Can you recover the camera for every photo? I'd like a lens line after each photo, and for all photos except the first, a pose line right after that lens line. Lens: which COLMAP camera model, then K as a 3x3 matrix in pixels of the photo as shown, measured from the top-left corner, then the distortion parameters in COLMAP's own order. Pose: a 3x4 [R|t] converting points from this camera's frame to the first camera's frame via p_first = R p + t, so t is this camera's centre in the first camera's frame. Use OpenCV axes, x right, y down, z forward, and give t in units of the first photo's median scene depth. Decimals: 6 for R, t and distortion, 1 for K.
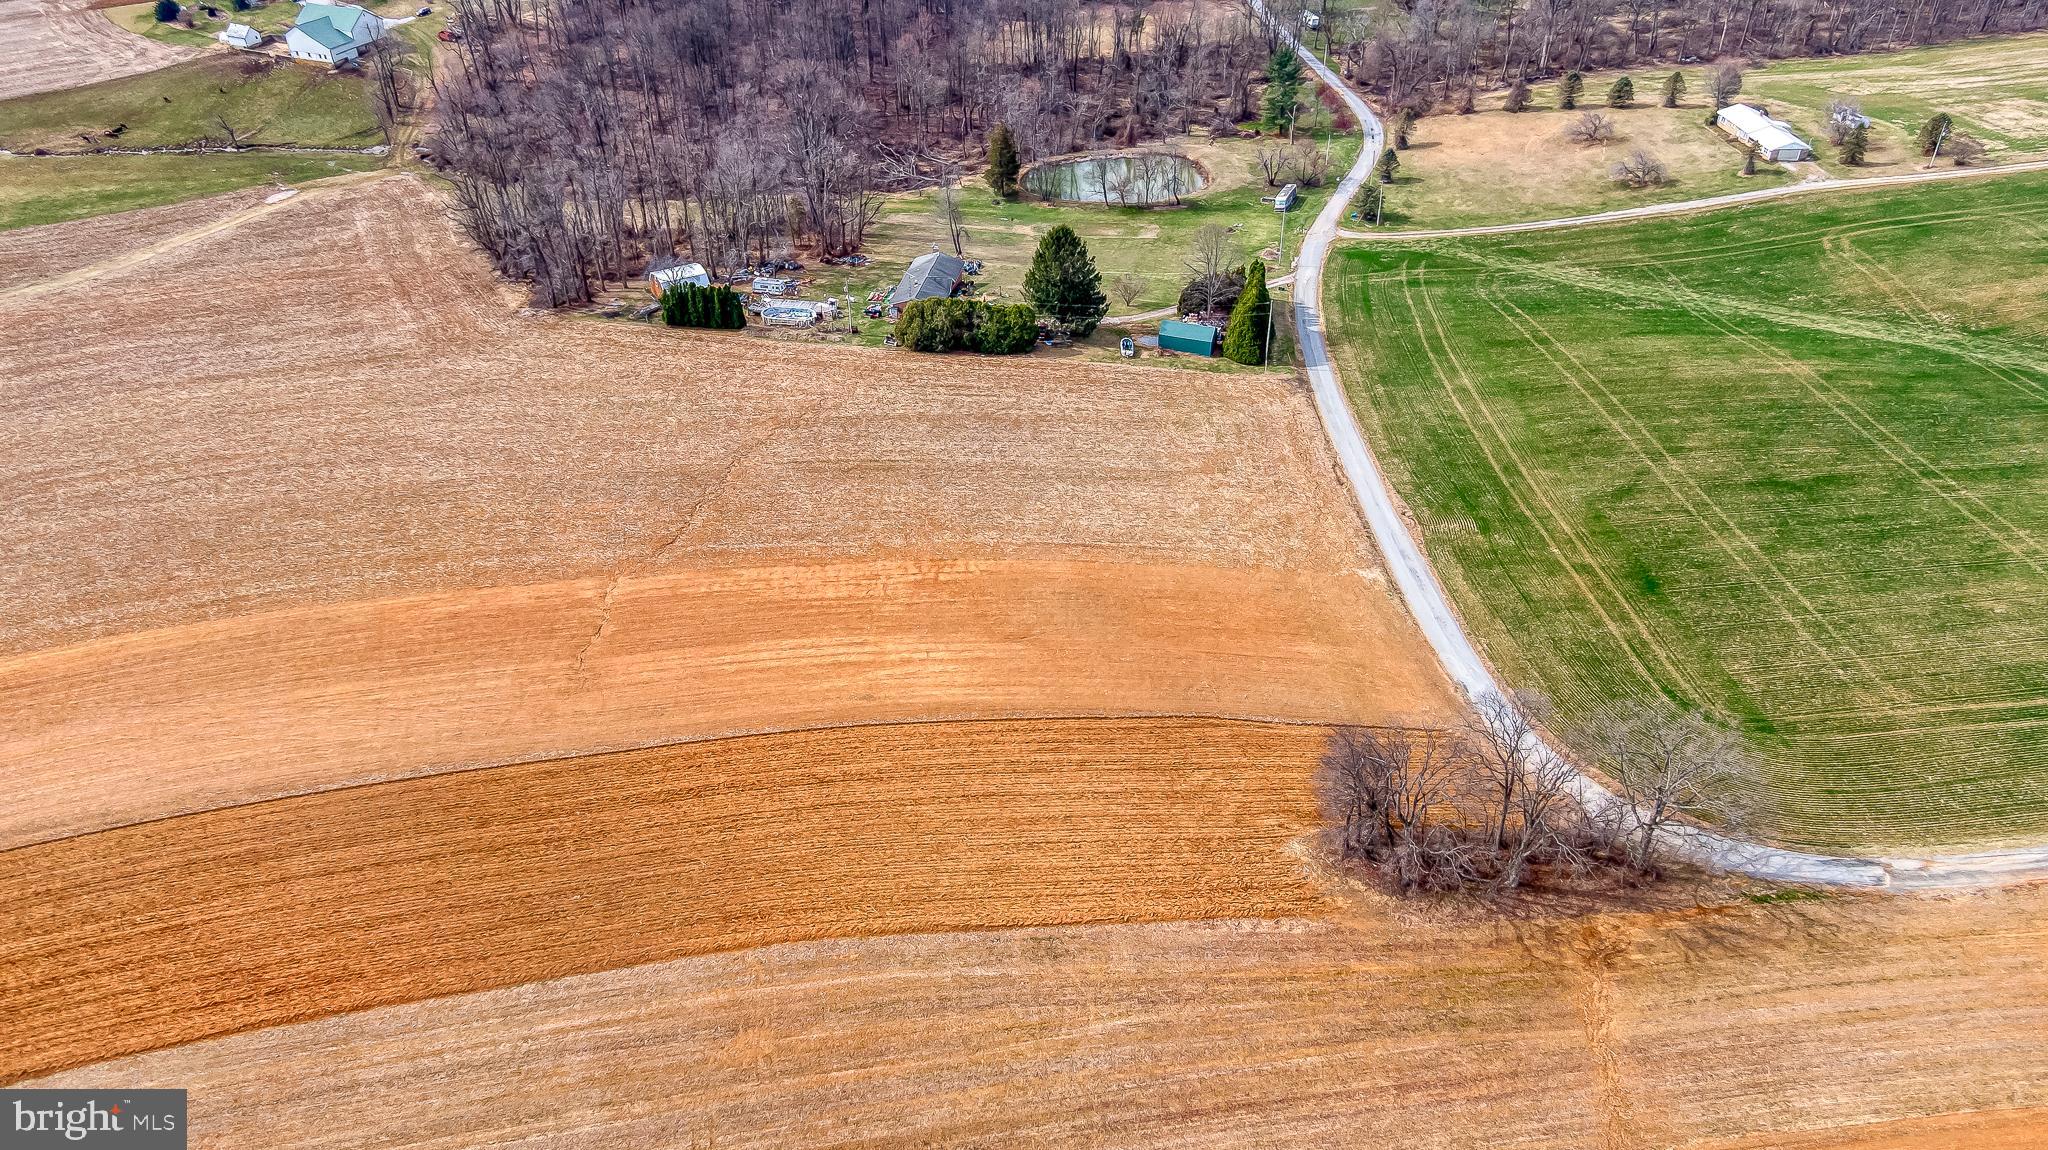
lens RADIAL K [[1439.0, 0, 1024.0], [0, 1439.0, 575.0], [0, 0, 1]] dist [0.065743, -0.092496]
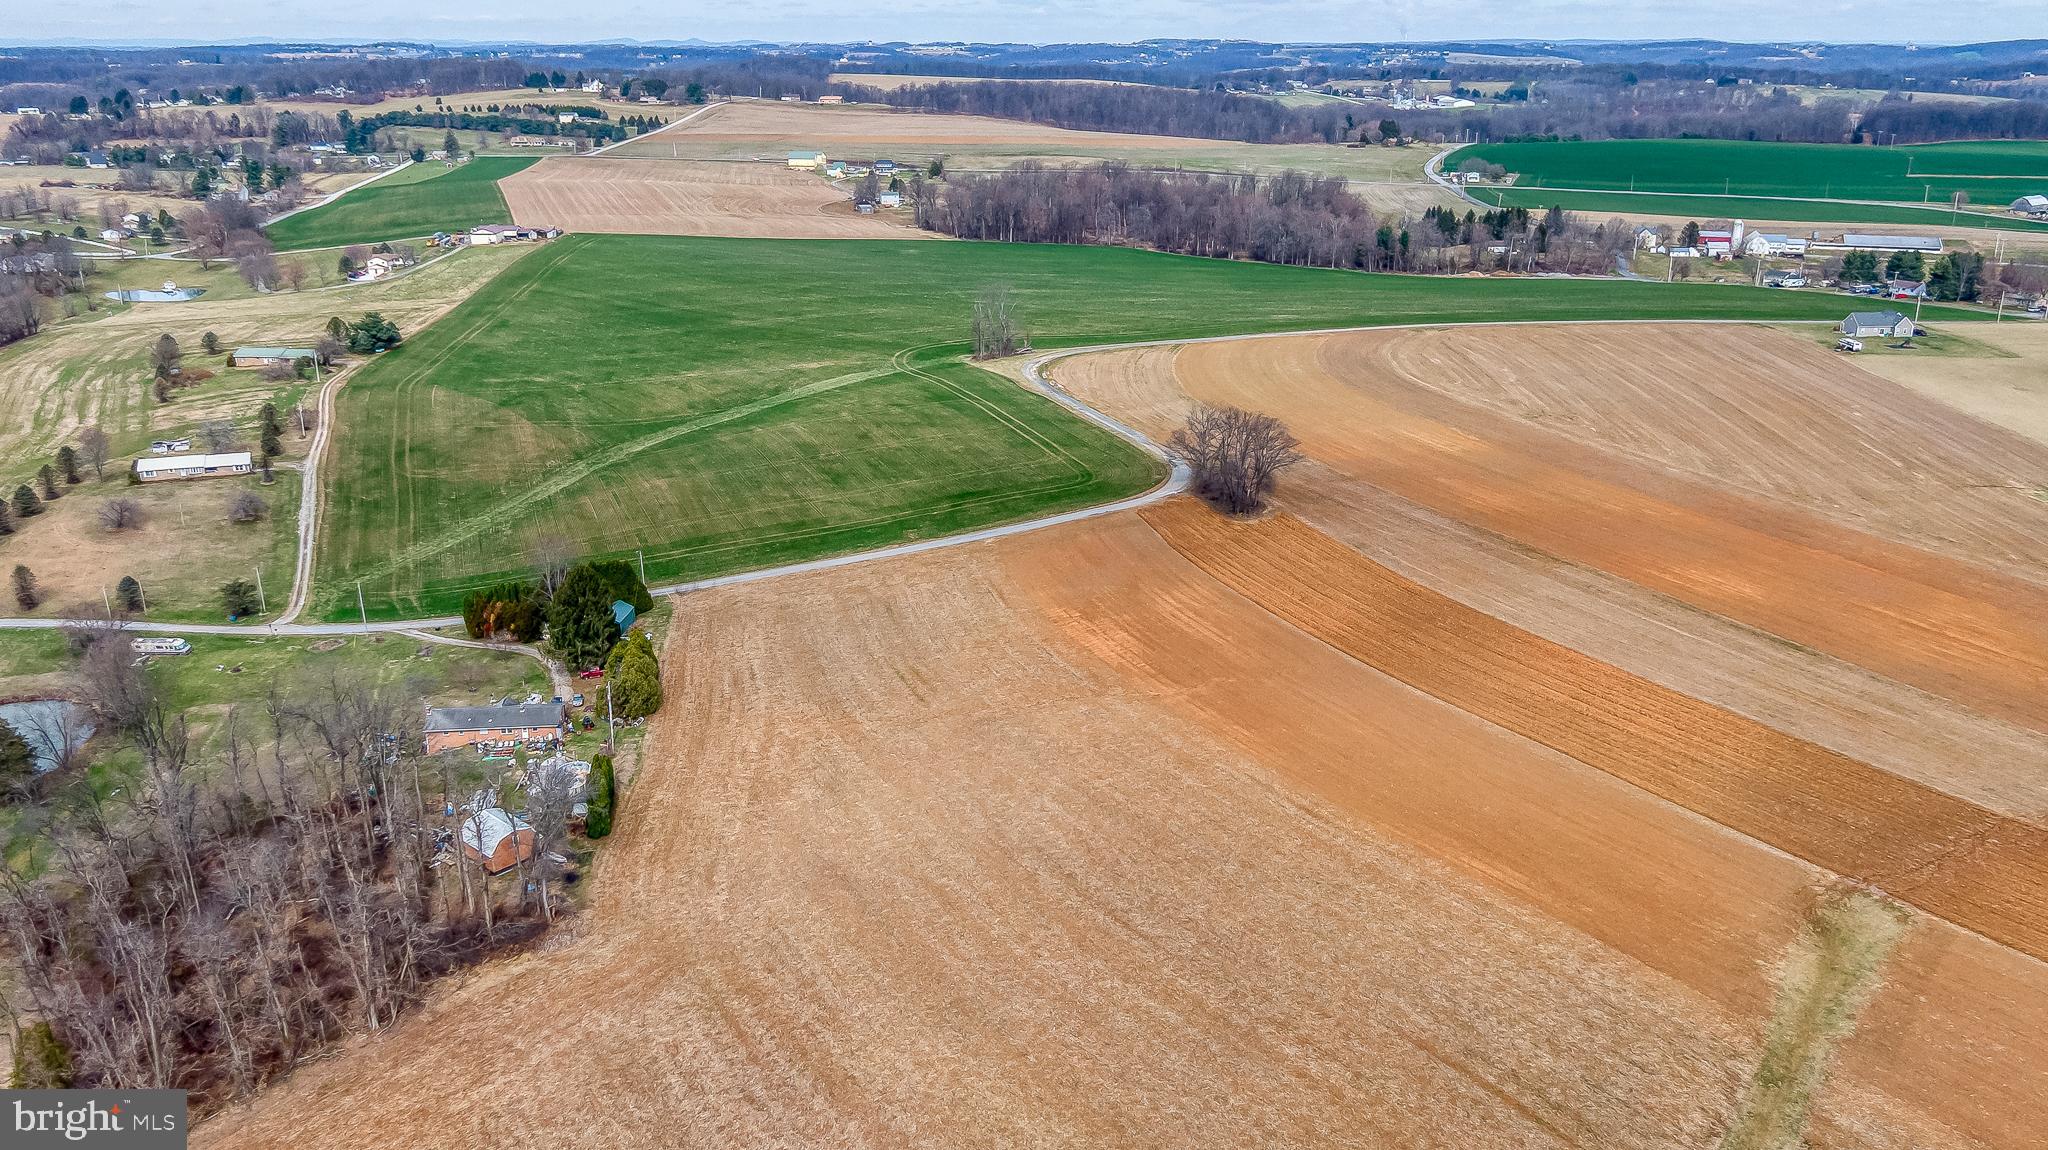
lens RADIAL K [[1644.3, 0, 1044.7], [0, 1644.3, 498.5], [0, 0, 1]] dist [0.087638, -0.175285]
pose [[-0.275836, -0.259736, 0.925447, -1.150603], [0.557329, 0.741215, 0.374145, -0.537556], [-0.783134, 0.618981, -0.059696, 0.783502]]
